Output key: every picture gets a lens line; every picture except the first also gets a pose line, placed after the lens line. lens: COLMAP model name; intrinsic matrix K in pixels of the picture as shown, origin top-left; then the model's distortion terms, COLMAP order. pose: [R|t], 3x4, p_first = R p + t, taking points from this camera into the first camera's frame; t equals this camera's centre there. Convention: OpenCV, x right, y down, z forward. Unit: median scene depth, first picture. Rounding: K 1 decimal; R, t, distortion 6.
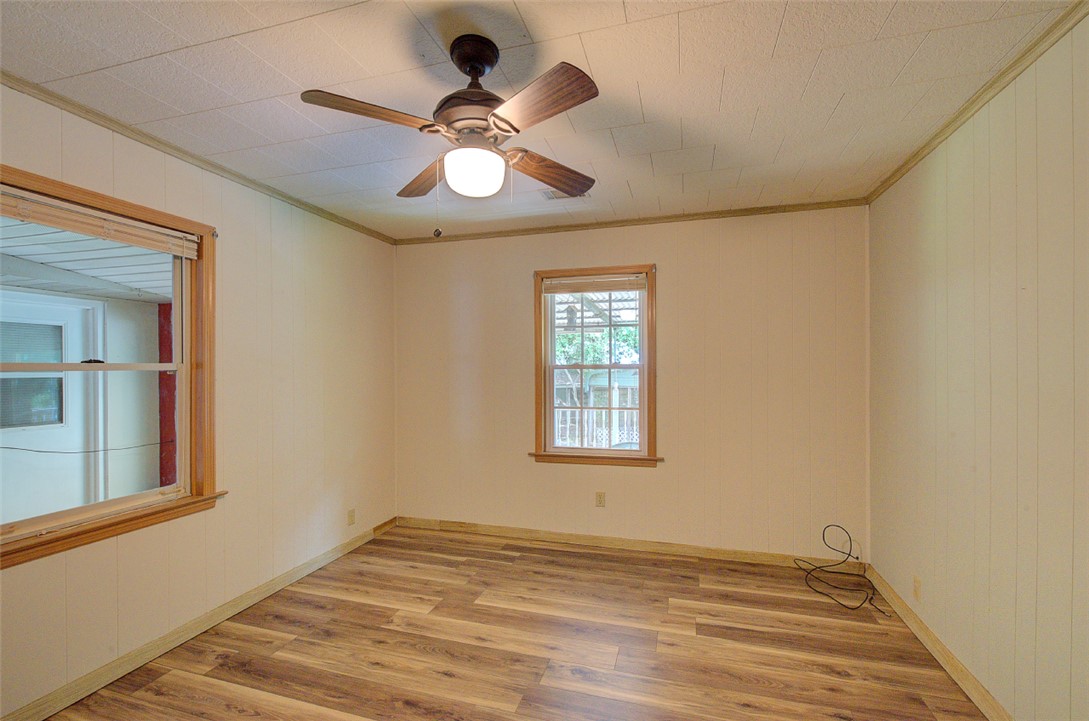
lens RADIAL K [[464.4, 0, 545.9], [0, 464.4, 370.2], [0, 0, 1]] dist [-0.009725, 0.006489]
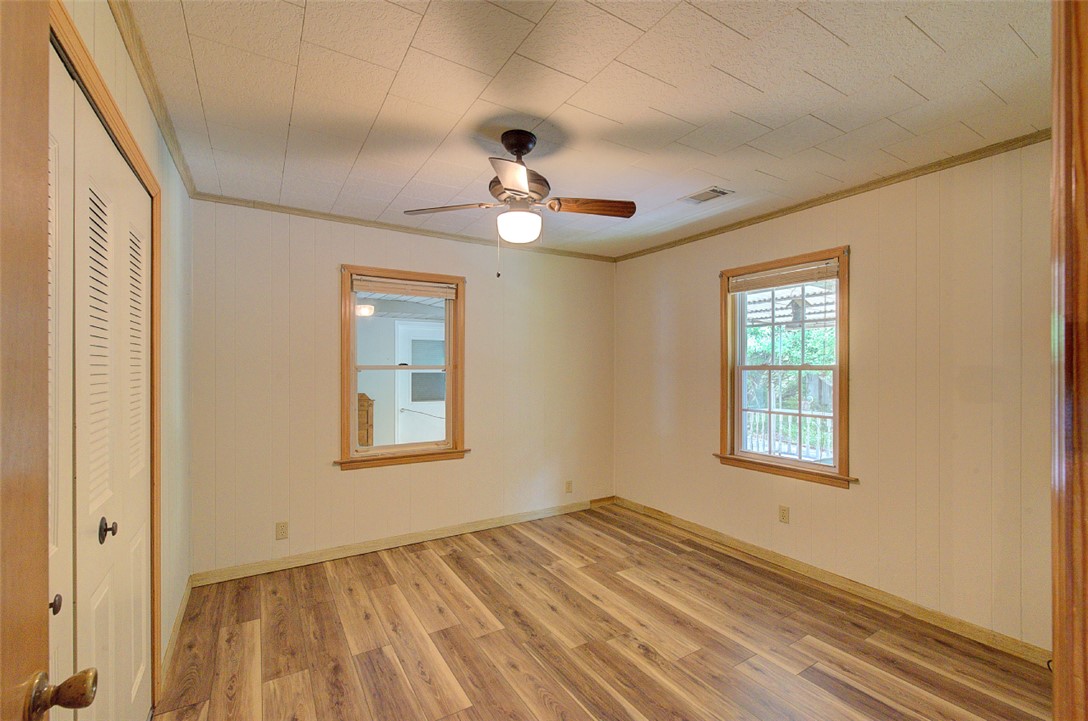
lens RADIAL K [[464.0, 0, 545.4], [0, 464.0, 370.2], [0, 0, 1]] dist [-0.009725, 0.006489]
pose [[0.745689, 0.007899, -0.666247, 0.405610], [-0.006279, 0.999969, 0.004827, -0.005522], [0.666264, 0.000584, 0.745715, 0.019417]]
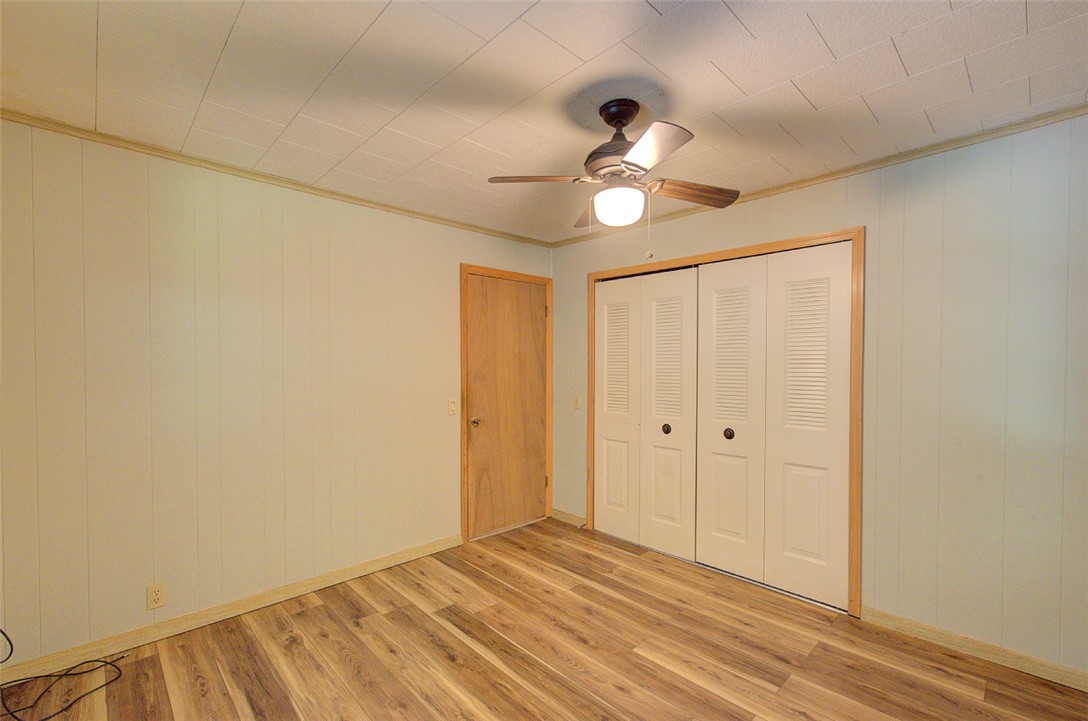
lens RADIAL K [[464.0, 0, 545.4], [0, 464.0, 370.2], [0, 0, 1]] dist [-0.009725, 0.006489]
pose [[-0.869572, -0.002370, 0.493800, -0.286229], [0.004319, 0.999914, 0.012404, -0.005672], [-0.493787, 0.012919, -0.869487, 1.068594]]
